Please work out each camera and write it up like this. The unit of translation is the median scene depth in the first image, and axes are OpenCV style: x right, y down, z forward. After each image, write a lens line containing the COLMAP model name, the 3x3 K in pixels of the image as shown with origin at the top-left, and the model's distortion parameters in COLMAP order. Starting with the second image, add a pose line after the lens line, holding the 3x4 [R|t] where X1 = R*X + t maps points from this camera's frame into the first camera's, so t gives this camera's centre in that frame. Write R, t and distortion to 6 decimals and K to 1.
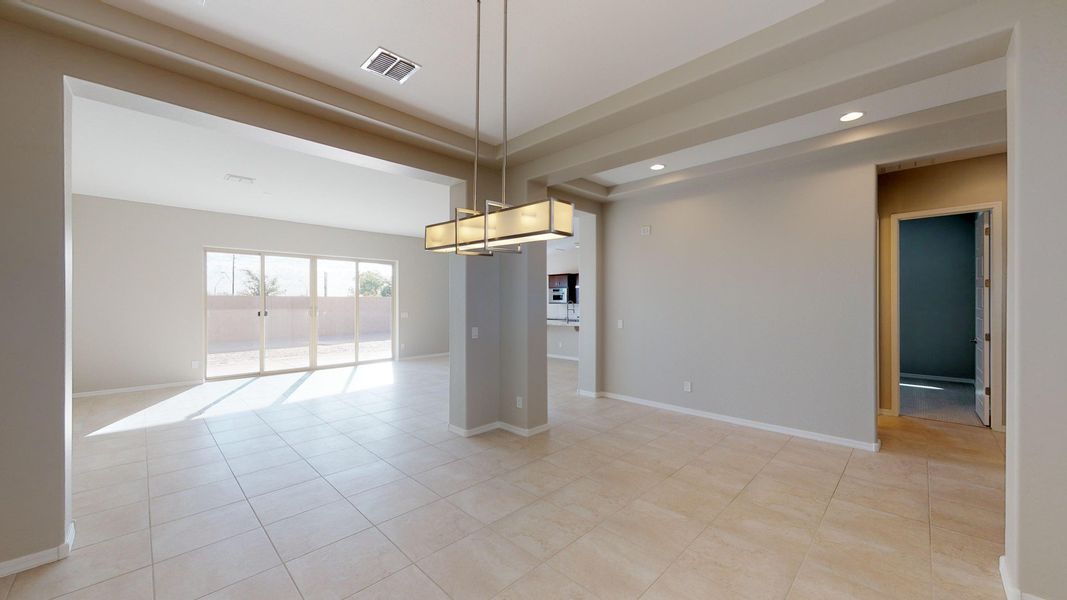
lens RADIAL K [[391.1, 0, 533.2], [0, 391.1, 298.7], [0, 0, 1]] dist [0.002043, -0.000185]
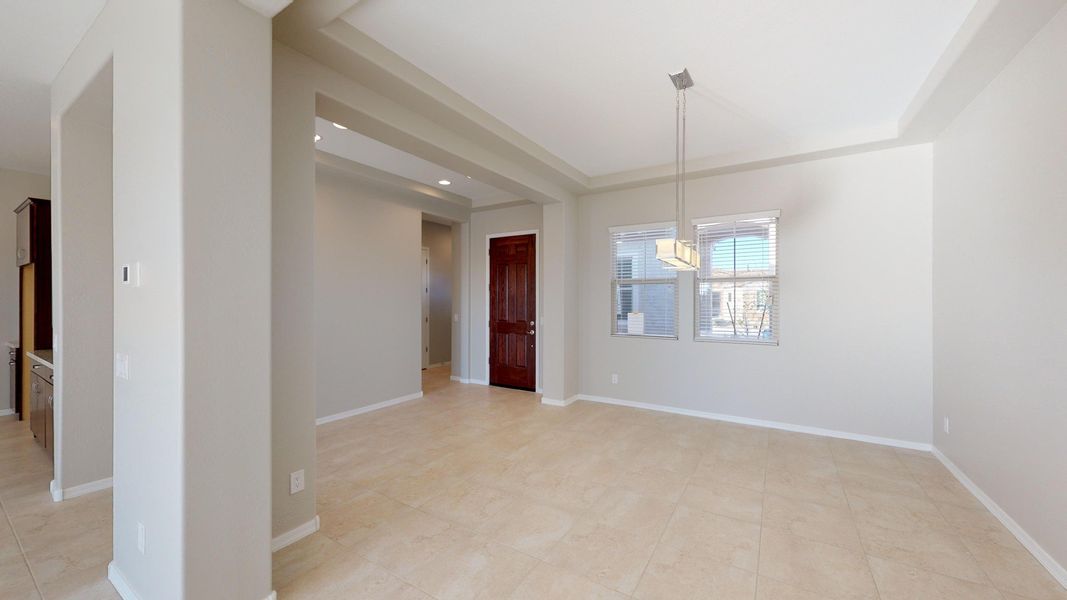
lens RADIAL K [[391.1, 0, 532.1], [0, 391.1, 302.6], [0, 0, 1]] dist [0.002043, -0.000185]
pose [[-0.212229, -0.003704, 0.977213, -0.739597], [-0.004376, 0.999986, 0.002840, 0.010352], [-0.977210, -0.003673, -0.212242, 0.909303]]
